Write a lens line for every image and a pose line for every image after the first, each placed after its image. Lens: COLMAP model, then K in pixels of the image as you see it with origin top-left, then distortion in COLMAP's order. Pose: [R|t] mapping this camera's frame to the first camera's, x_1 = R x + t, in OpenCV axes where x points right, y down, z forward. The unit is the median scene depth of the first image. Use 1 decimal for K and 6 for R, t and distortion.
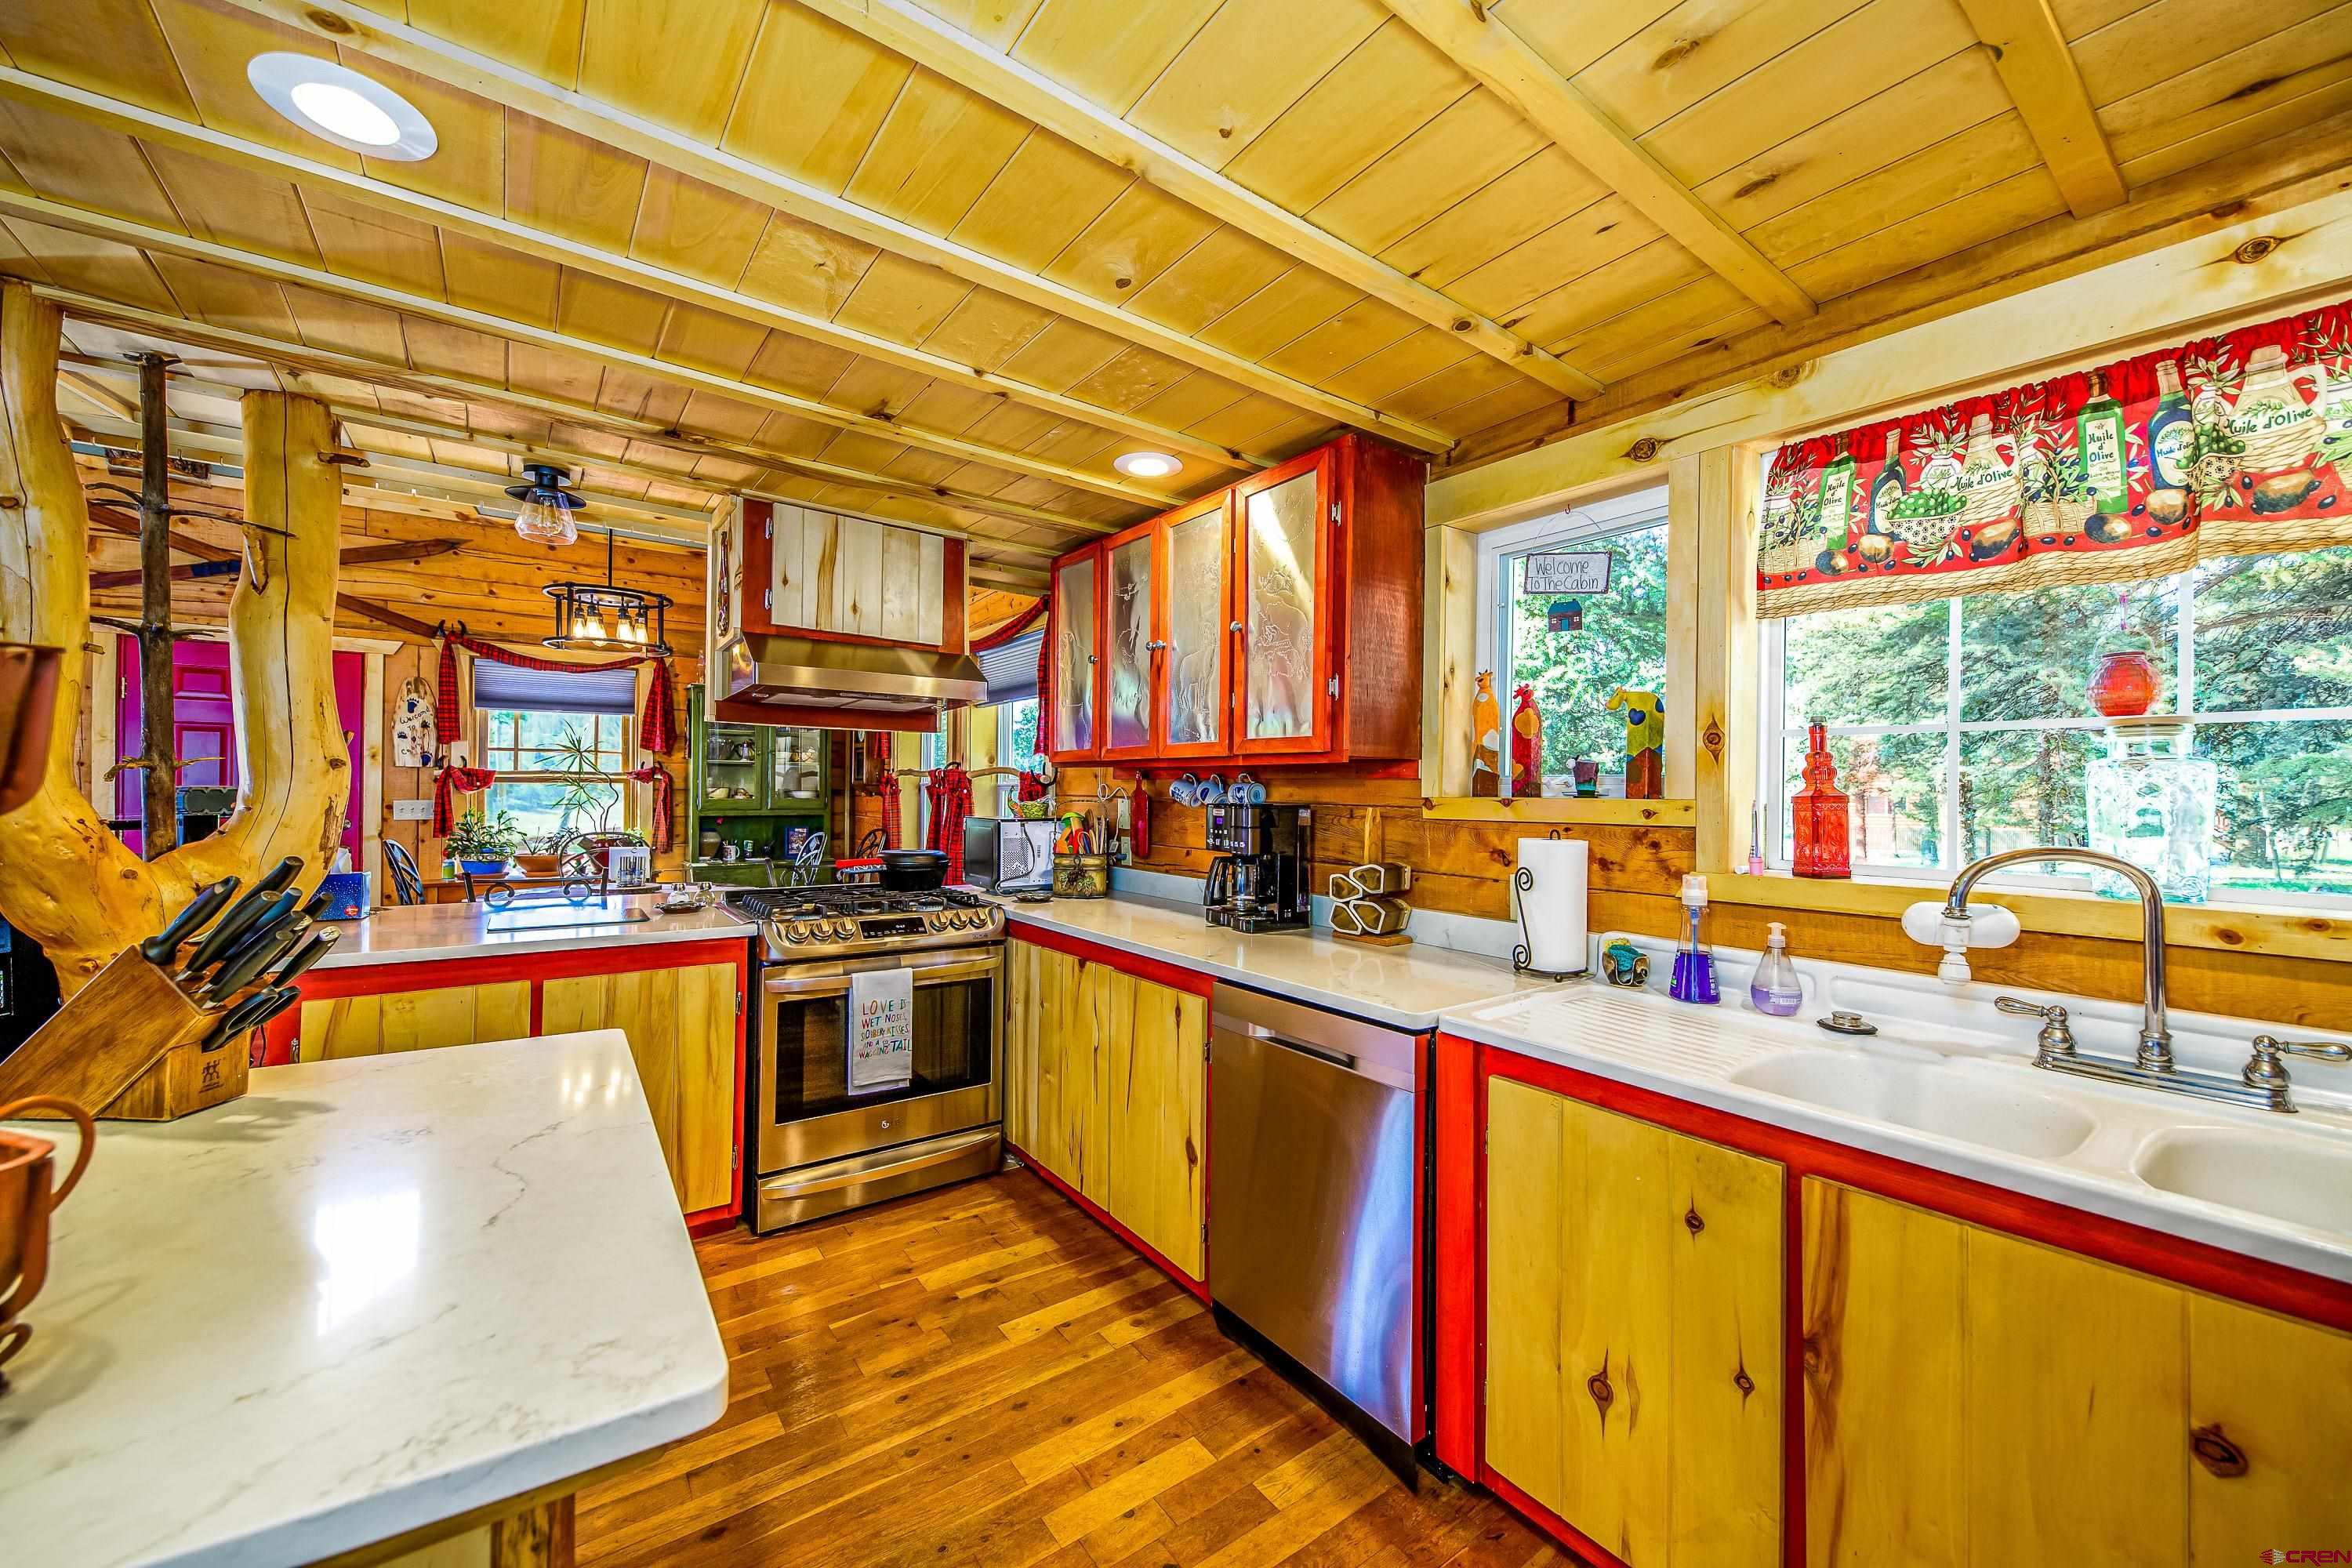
lens RADIAL K [[903.1, 0, 1169.6], [0, 903.1, 791.8], [0, 0, 1]] dist [0.001615, -0.003880]
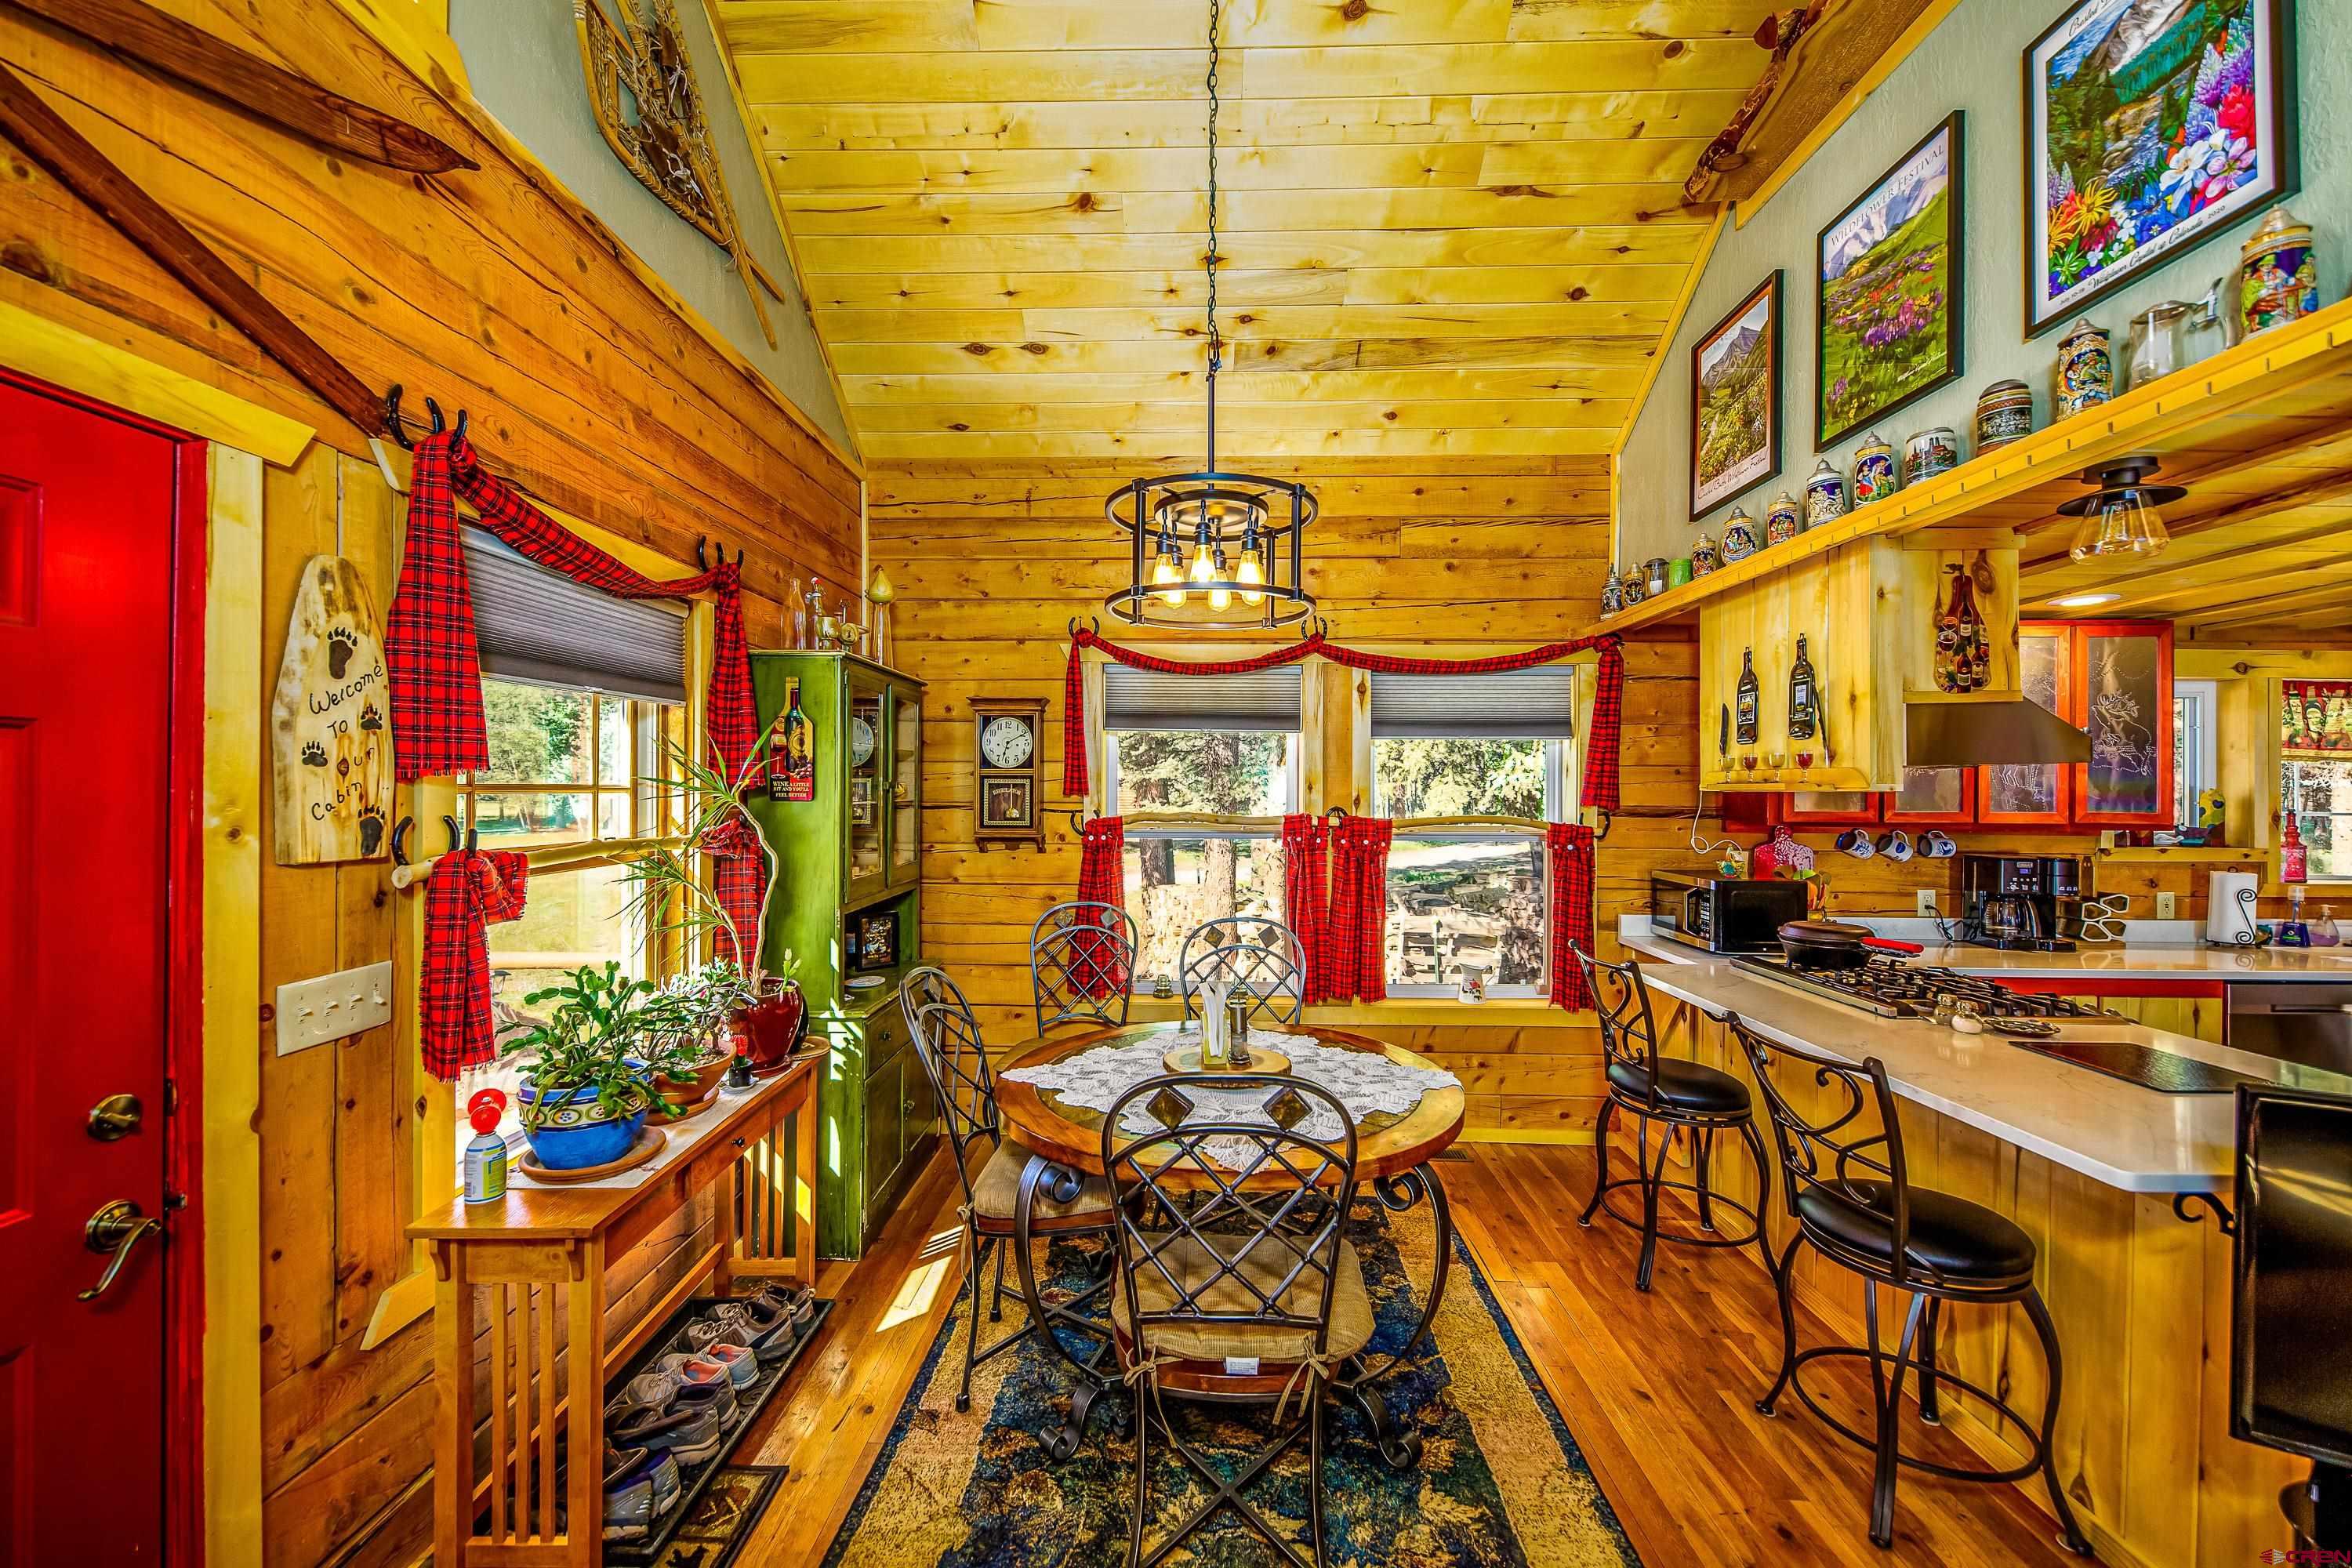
lens RADIAL K [[903.1, 0, 1169.6], [0, 903.1, 791.8], [0, 0, 1]] dist [0.001615, -0.003880]
pose [[0.618581, -0.010970, 0.785644, -0.907282], [0.001907, 0.999921, 0.012461, -0.053625], [-0.785719, -0.006210, 0.618553, 0.606986]]
